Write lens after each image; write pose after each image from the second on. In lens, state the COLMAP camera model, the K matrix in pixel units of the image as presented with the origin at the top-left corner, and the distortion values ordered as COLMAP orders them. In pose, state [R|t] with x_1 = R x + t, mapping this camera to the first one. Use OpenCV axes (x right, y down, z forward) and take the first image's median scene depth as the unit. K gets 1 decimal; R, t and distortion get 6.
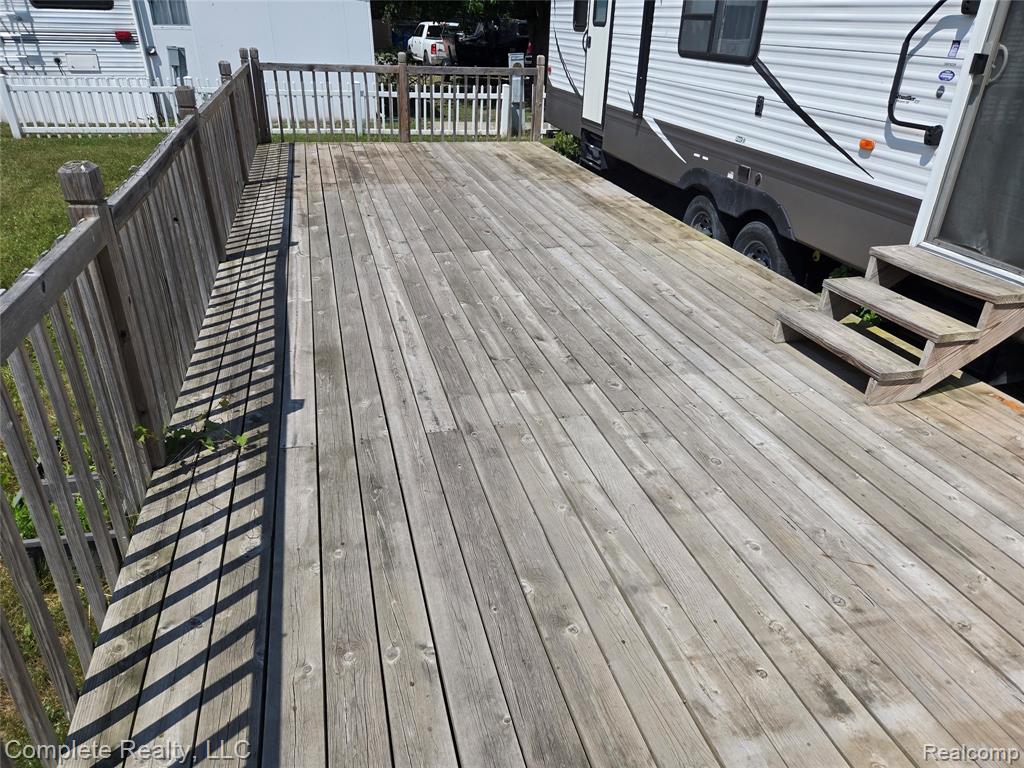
lens RADIAL K [[695.1, 0, 509.2], [0, 695.1, 384.8], [0, 0, 1]] dist [0.061720, -0.051322]
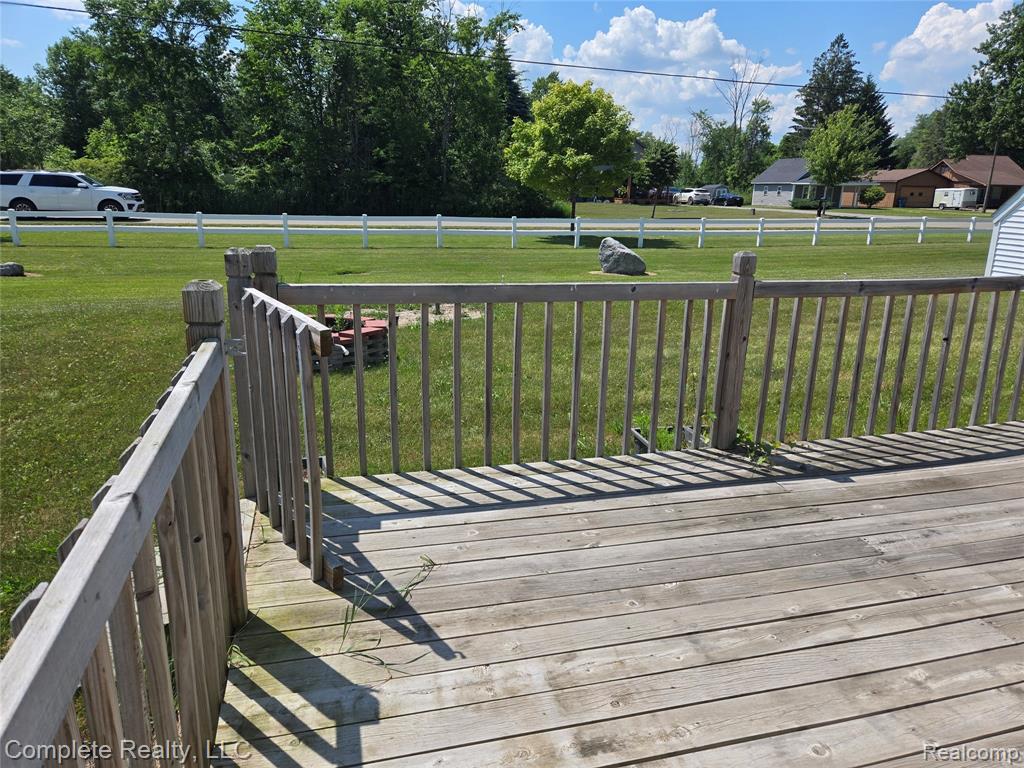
lens RADIAL K [[695.1, 0, 511.5], [0, 695.1, 374.7], [0, 0, 1]] dist [0.061720, -0.051322]
pose [[0.000063, 0.238183, -0.971220, 0.910918], [-0.478451, 0.852849, 0.209123, -0.117763], [0.878114, 0.464668, 0.114013, 0.361318]]
